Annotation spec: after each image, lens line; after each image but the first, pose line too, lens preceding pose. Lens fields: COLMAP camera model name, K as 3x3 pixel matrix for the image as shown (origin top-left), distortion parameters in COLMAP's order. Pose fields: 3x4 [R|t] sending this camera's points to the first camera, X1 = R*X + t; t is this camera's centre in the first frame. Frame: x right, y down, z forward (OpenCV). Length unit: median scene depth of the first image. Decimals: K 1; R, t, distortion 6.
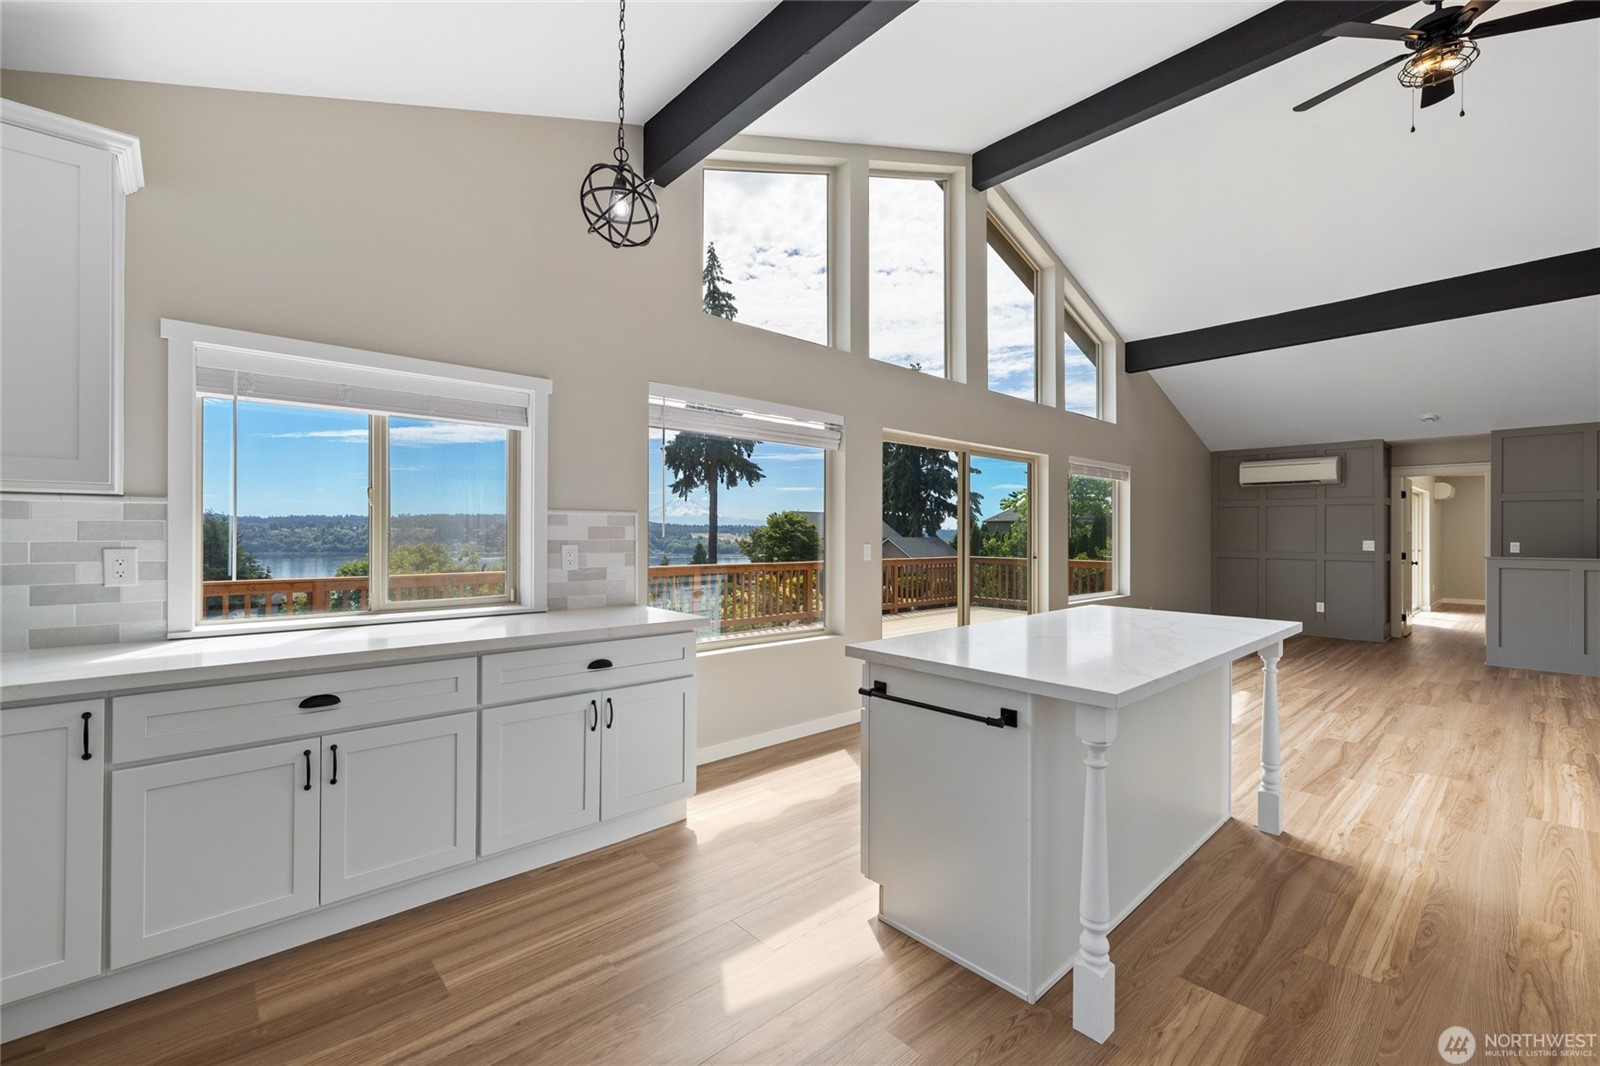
lens RADIAL K [[674.4, 0, 795.7], [0, 674.4, 533.4], [0, 0, 1]] dist [0.000887, 0.001226]
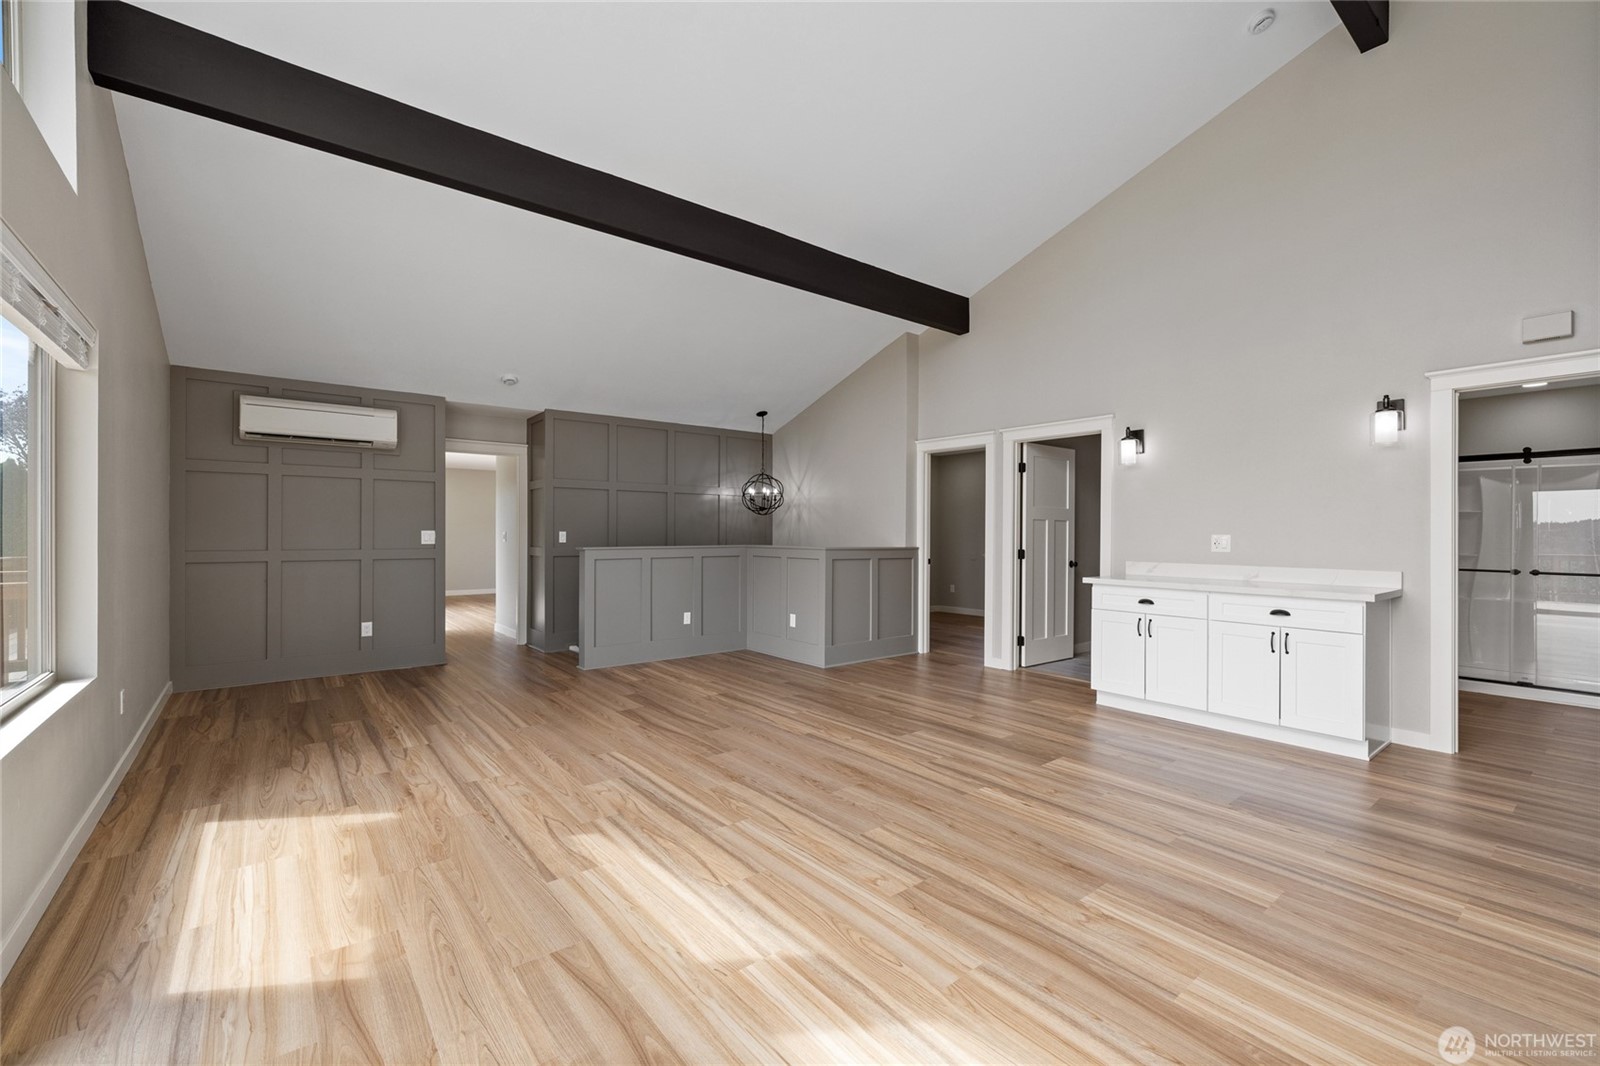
lens RADIAL K [[674.4, 0, 807.8], [0, 674.4, 530.8], [0, 0, 1]] dist [0.000887, 0.001226]
pose [[0.058776, -0.001560, 0.998270, 0.170752], [-0.003439, 0.999993, 0.001765, 0.010560], [-0.998265, -0.003537, 0.058771, 0.698854]]
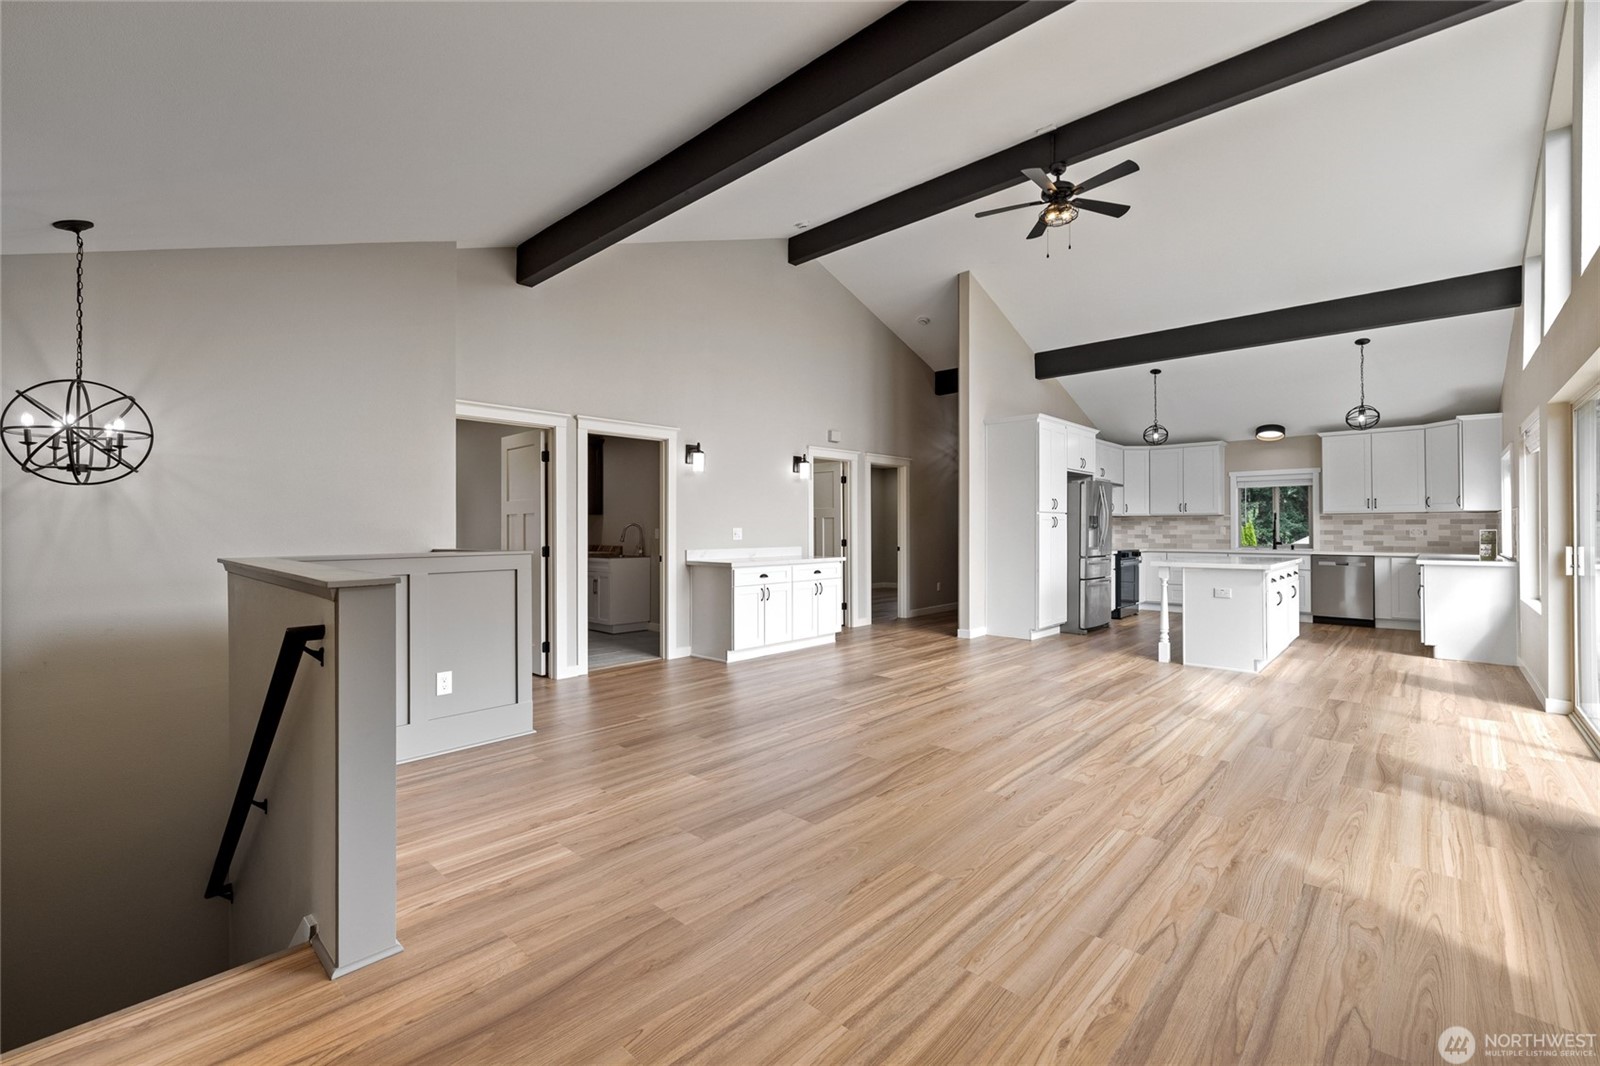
lens RADIAL K [[674.4, 0, 800.7], [0, 674.4, 523.8], [0, 0, 1]] dist [0.000887, 0.001226]
pose [[-0.996484, -0.003258, -0.083715, 0.926546], [-0.002872, 0.999985, -0.004735, 0.012684], [0.083730, -0.004478, -0.996478, 1.383245]]
